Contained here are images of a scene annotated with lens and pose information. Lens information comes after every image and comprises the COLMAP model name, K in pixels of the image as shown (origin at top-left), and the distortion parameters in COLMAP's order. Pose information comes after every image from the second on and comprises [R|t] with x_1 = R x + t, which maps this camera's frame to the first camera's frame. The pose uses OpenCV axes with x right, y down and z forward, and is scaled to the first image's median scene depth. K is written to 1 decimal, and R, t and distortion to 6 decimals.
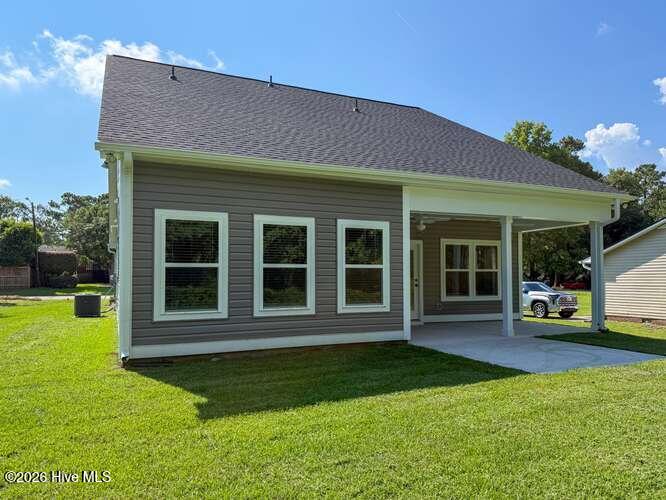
lens RADIAL K [[473.0, 0, 333.0], [0, 473.0, 250.0], [0, 0, 1]] dist [0.000790, -0.001355]
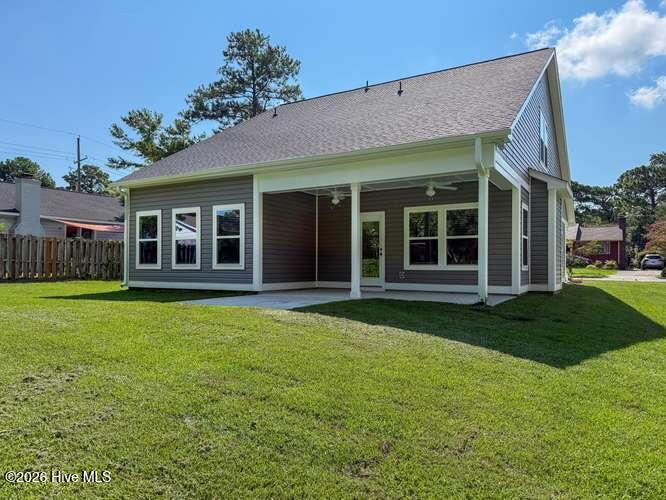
lens RADIAL K [[473.0, 0, 333.0], [0, 473.0, 250.0], [0, 0, 1]] dist [0.000790, -0.001355]
pose [[0.602271, -0.020025, -0.798040, 1.227452], [0.044975, 0.998949, 0.008875, 0.066244], [0.797024, -0.041237, 0.602539, 0.351222]]
